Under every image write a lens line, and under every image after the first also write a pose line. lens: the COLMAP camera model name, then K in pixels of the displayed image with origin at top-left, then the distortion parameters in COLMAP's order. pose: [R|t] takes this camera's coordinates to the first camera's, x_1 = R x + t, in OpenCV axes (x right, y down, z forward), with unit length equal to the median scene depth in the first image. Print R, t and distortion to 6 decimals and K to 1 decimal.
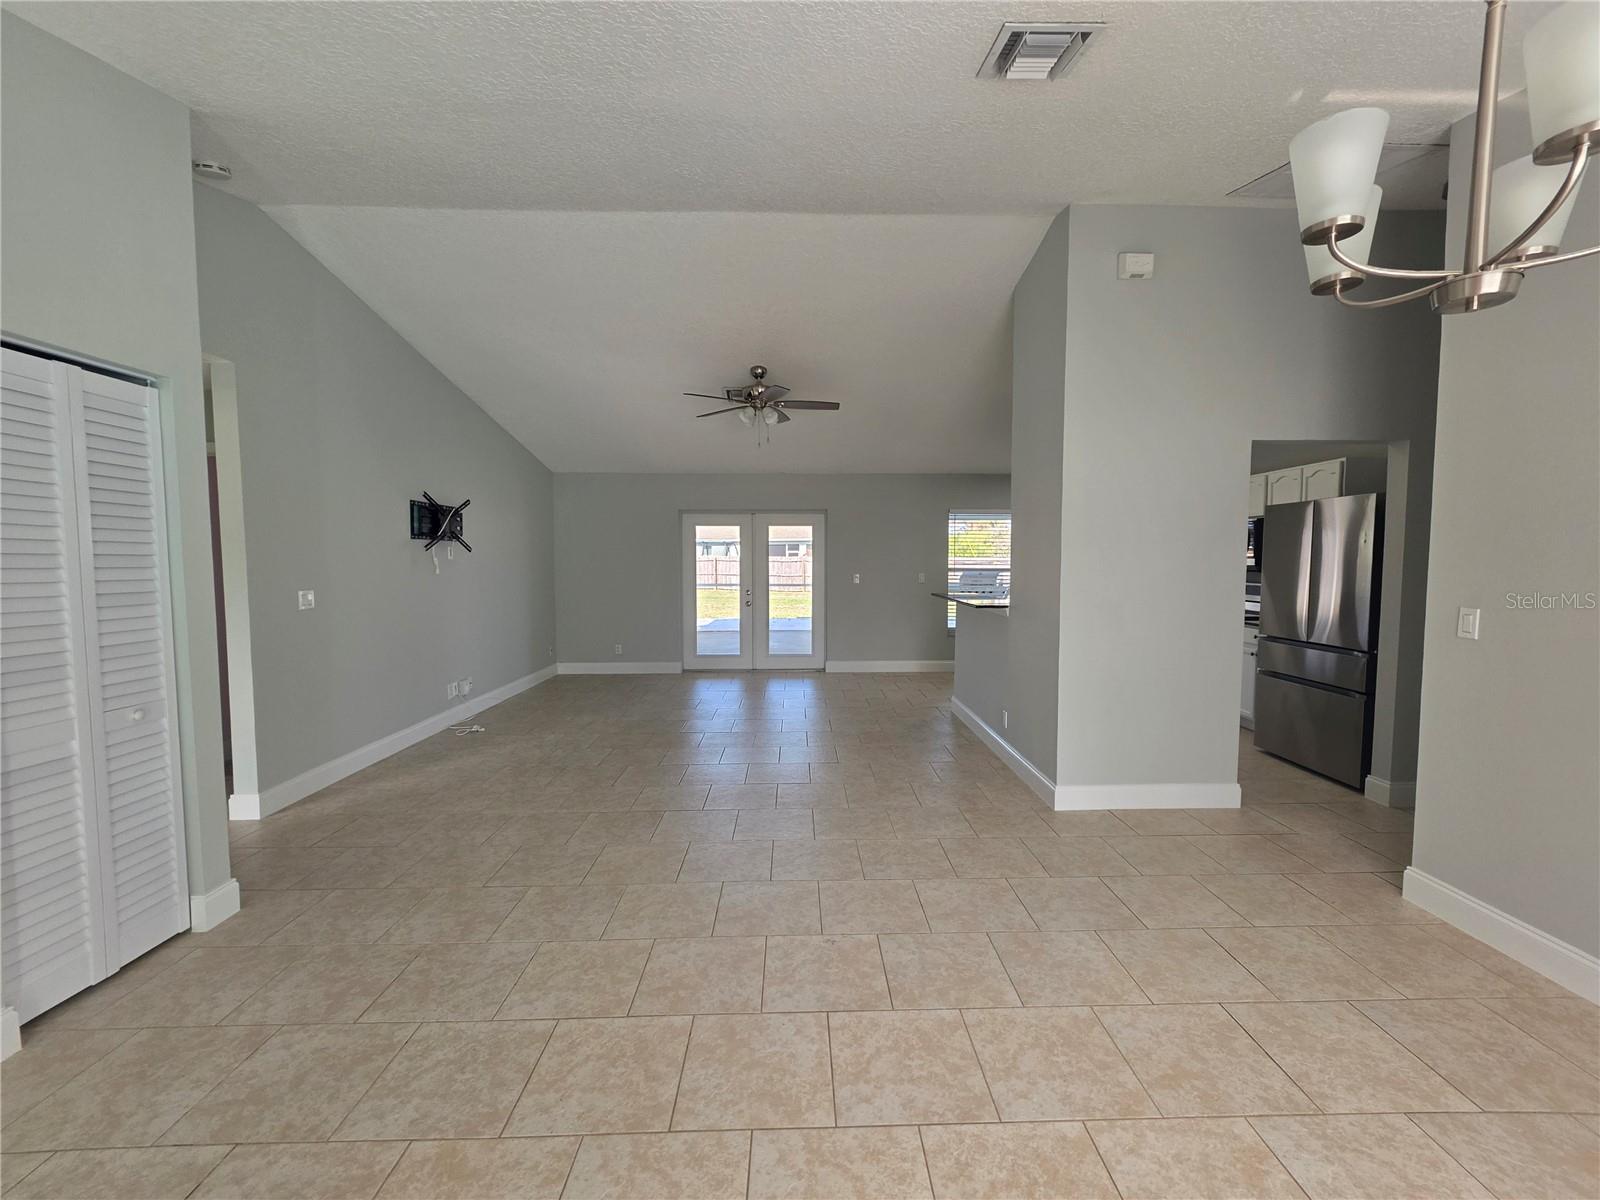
lens RADIAL K [[648.4, 0, 811.7], [0, 648.4, 599.4], [0, 0, 1]] dist [0.002279, 0.000081]
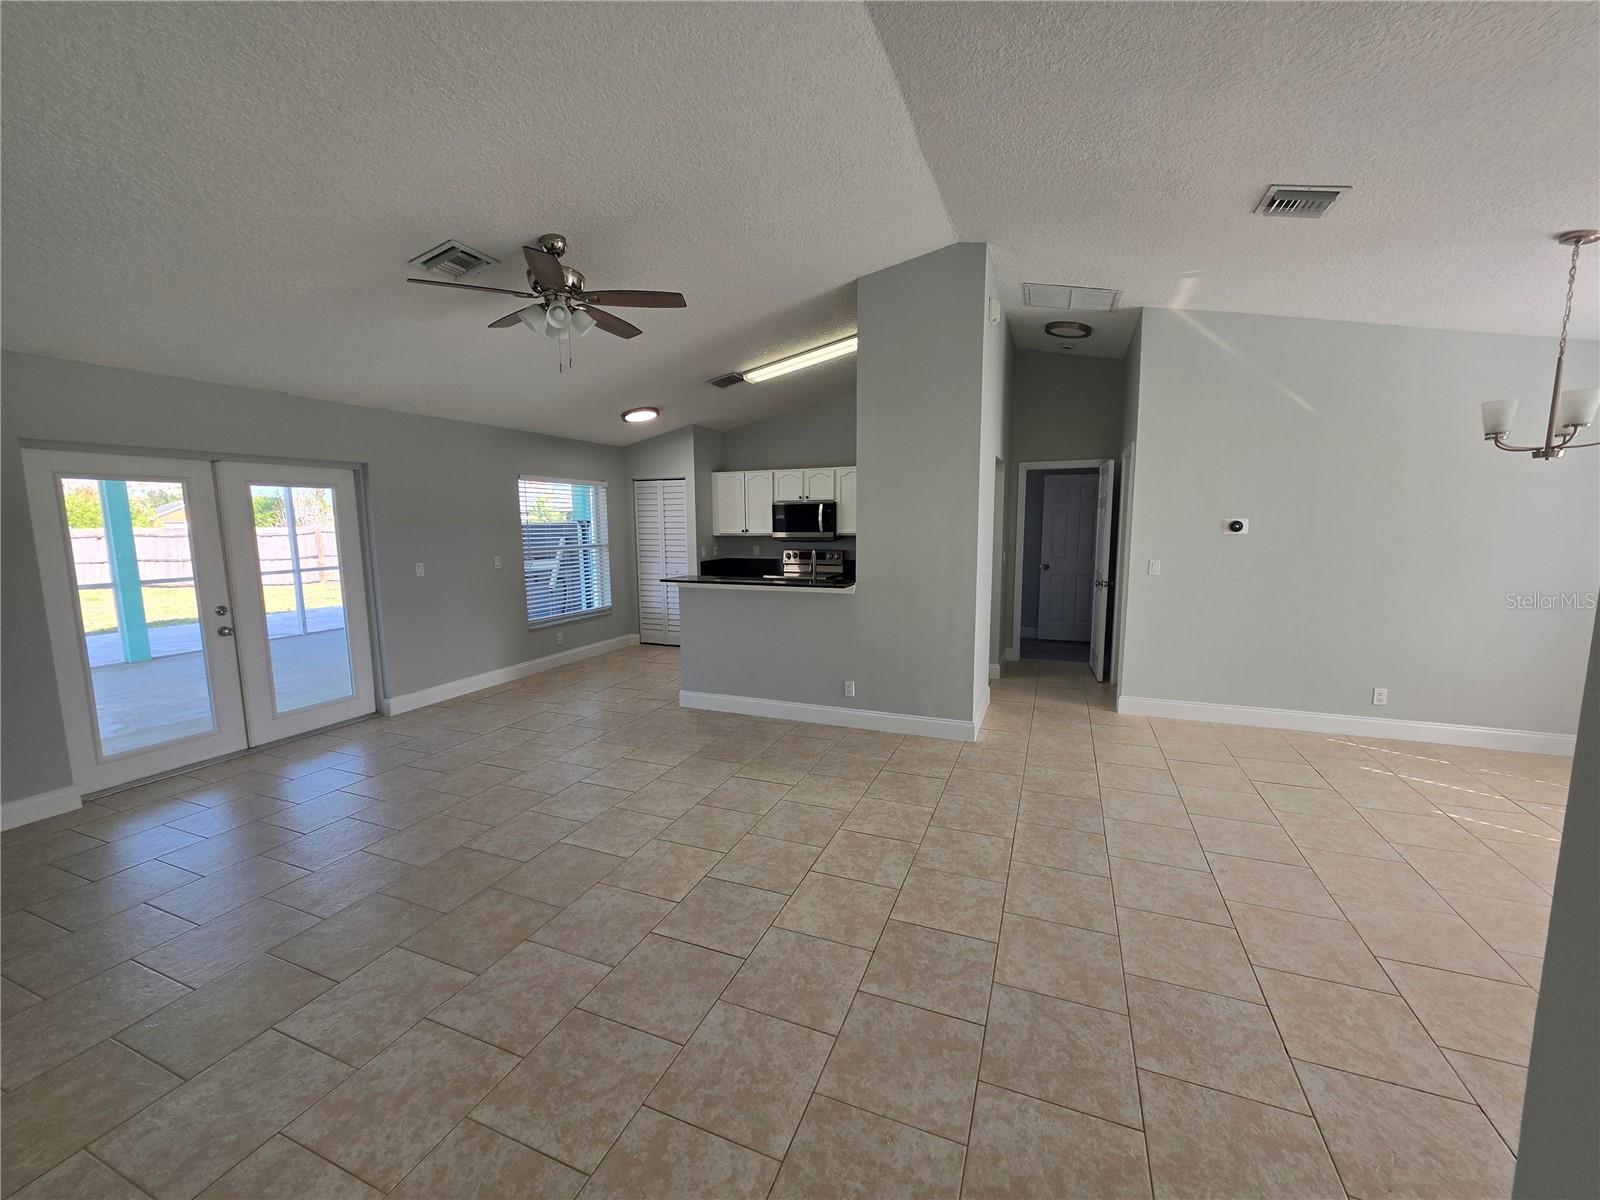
lens RADIAL K [[646.2, 0, 791.5], [0, 646.2, 601.3], [0, 0, 1]] dist [0.000750, 0.000135]
pose [[0.405679, -0.118236, 0.906336, -0.852018], [0.065983, 0.992799, 0.099981, -0.088756], [-0.911631, 0.019242, 0.410559, 0.796760]]
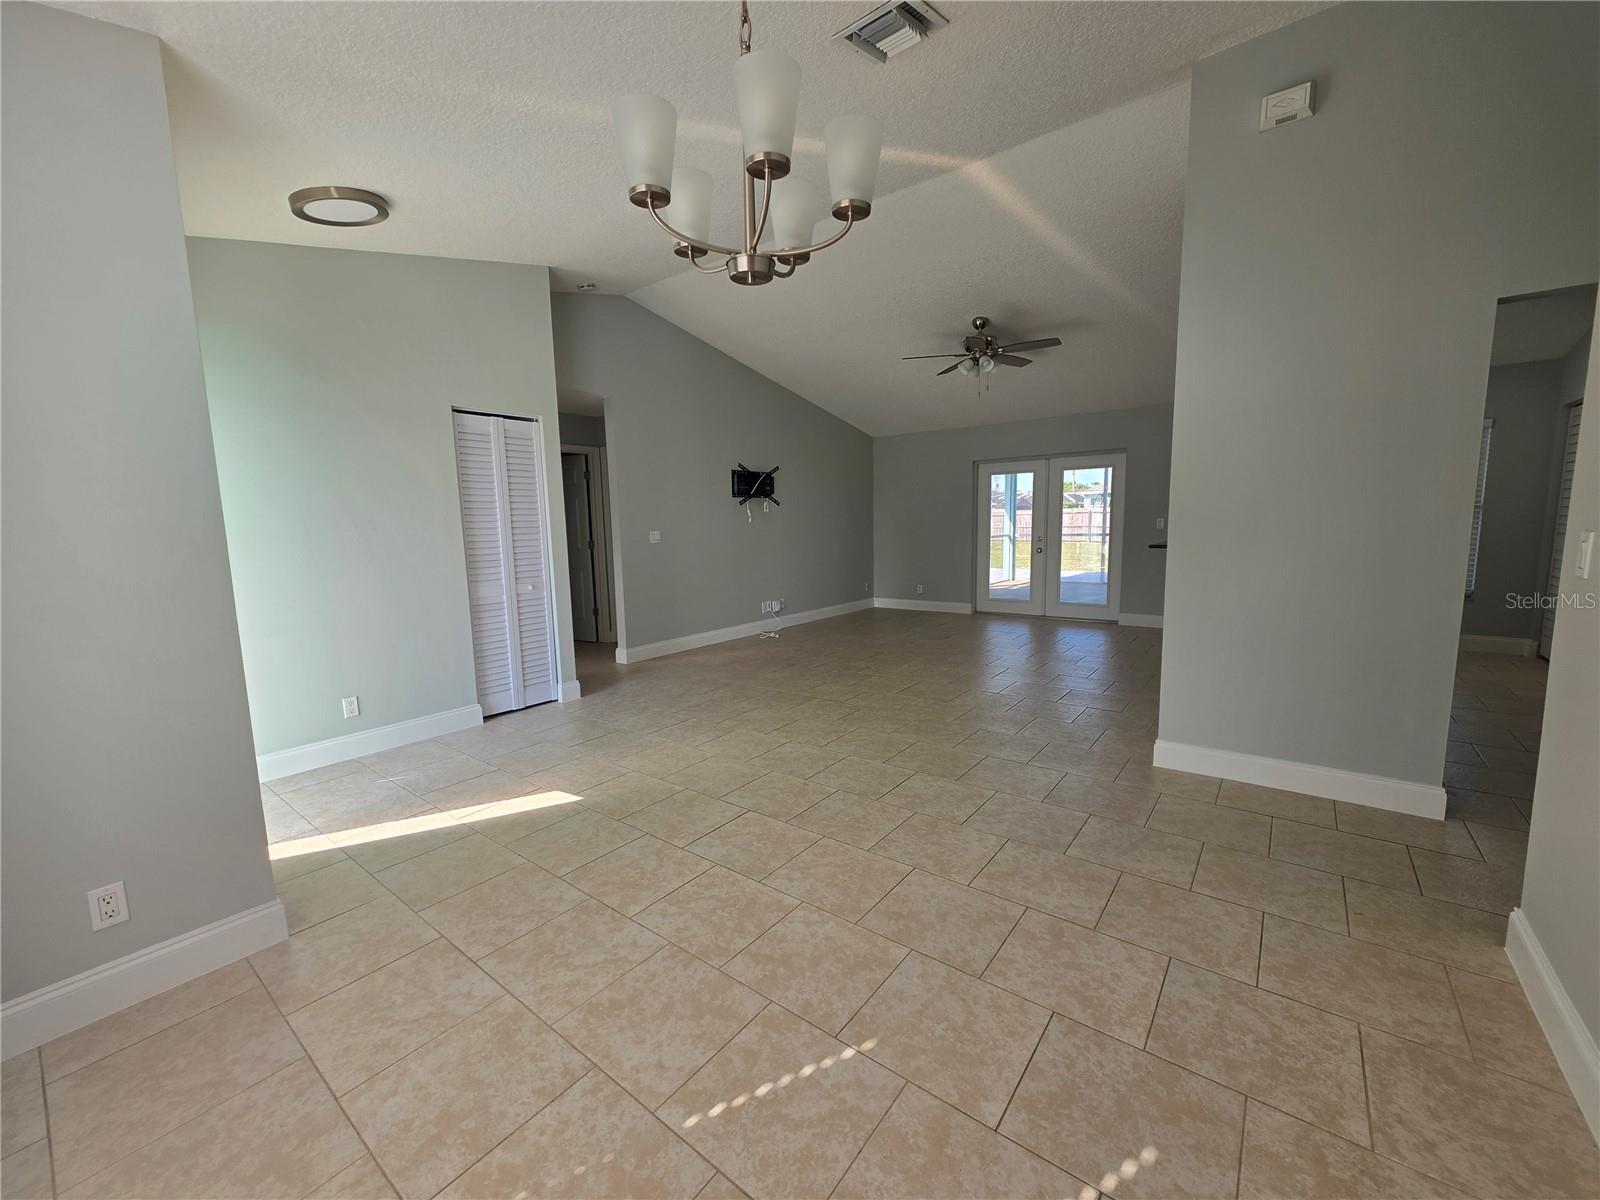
lens RADIAL K [[635.0, 0, 793.8], [0, 635.0, 601.8], [0, 0, 1]] dist [-0.001082, -0.000370]
pose [[0.768176, 0.063678, -0.637064, 0.535505], [-0.016866, 0.996709, 0.079289, 0.031768], [0.640016, -0.050163, 0.766722, -0.000410]]
